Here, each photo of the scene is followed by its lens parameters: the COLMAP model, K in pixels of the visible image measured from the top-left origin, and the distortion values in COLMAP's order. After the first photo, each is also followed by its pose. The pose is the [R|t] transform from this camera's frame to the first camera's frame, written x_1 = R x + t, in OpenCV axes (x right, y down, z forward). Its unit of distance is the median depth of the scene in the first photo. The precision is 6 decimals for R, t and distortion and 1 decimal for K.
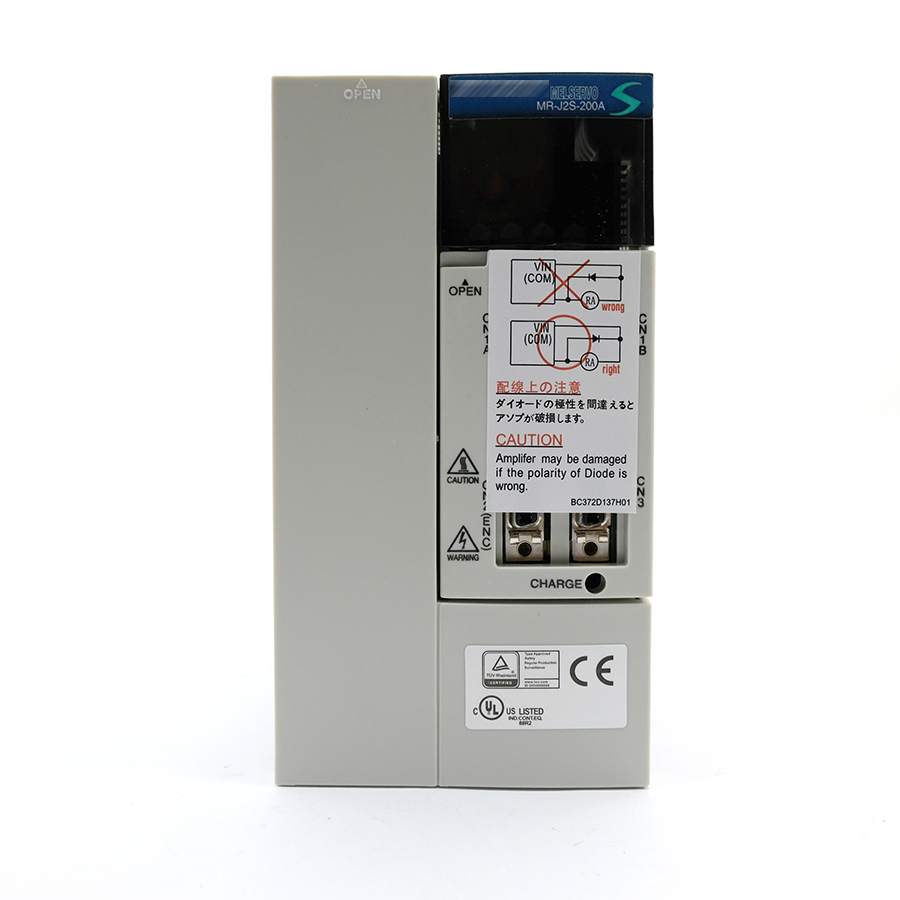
lens RADIAL K [[938.1, 0, 445.3], [0, 938.1, 458.1], [0, 0, 1]] dist [-0.121023, 0.357168]
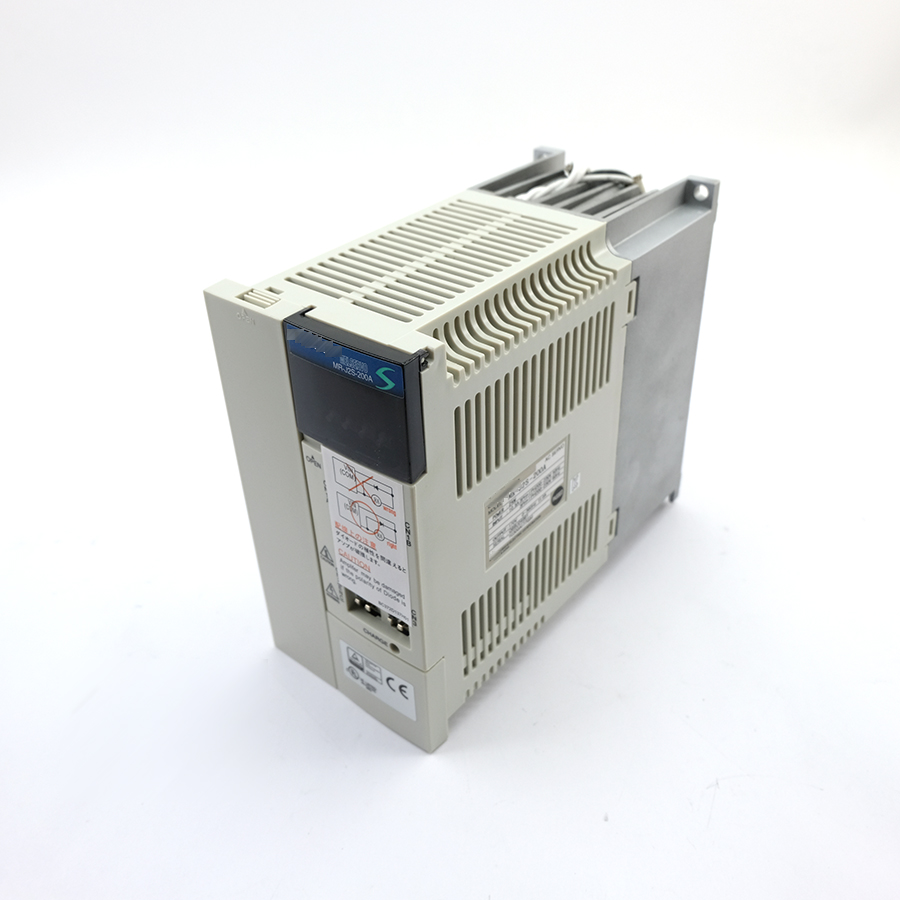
lens RADIAL K [[907.9, 0, 446.7], [0, 907.9, 448.4], [0, 0, 1]] dist [-0.115753, 0.342048]
pose [[0.769846, 0.338190, -0.541261, 0.917020], [0.009377, 0.841982, 0.539423, -0.937871], [0.638160, -0.420348, 0.645026, 0.244721]]
